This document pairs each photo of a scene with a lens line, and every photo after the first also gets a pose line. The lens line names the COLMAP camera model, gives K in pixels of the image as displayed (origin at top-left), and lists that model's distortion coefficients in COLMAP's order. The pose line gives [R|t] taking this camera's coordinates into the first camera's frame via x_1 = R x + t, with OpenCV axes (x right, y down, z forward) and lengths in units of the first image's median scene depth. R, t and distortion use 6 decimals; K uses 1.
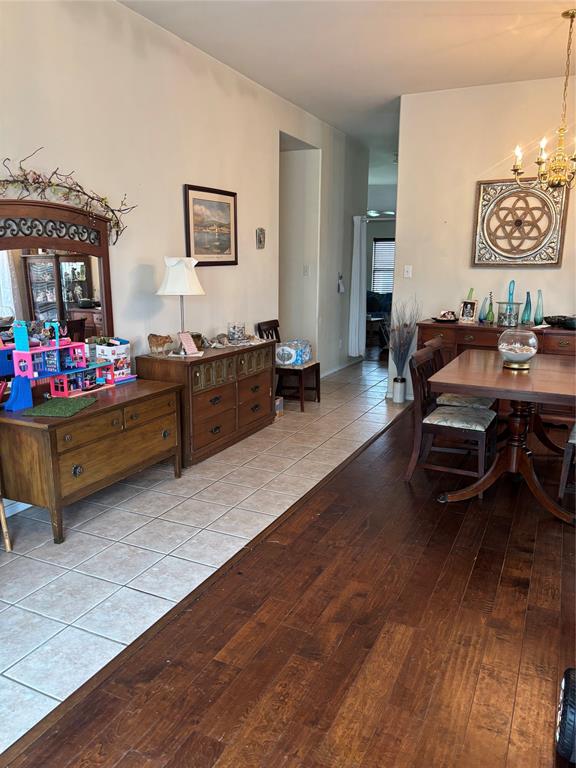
lens RADIAL K [[580.0, 0, 284.4], [0, 580.0, 383.7], [0, 0, 1]] dist [0.014617, -0.002305]
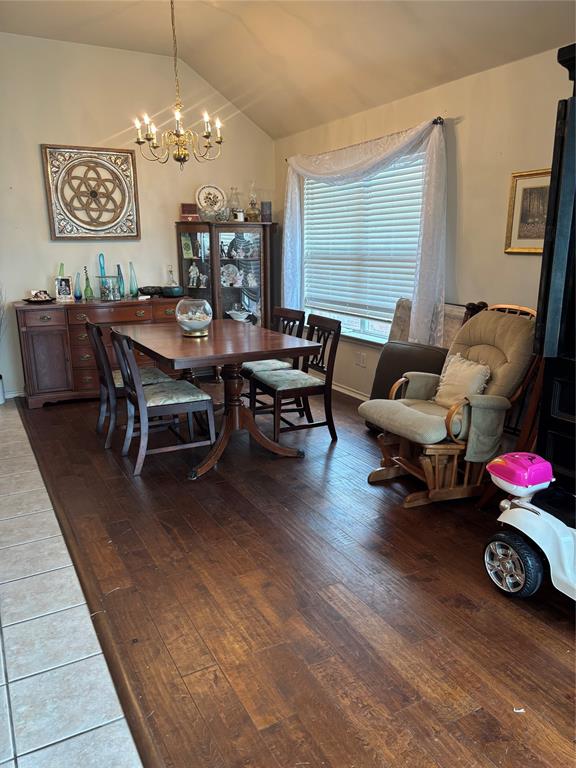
lens RADIAL K [[580.0, 0, 284.8], [0, 580.0, 385.9], [0, 0, 1]] dist [0.014617, -0.002305]
pose [[0.583844, -0.207075, 0.785013, -0.242420], [0.174759, 0.976313, 0.127561, -0.031341], [-0.792834, 0.062713, 0.606203, 0.177707]]
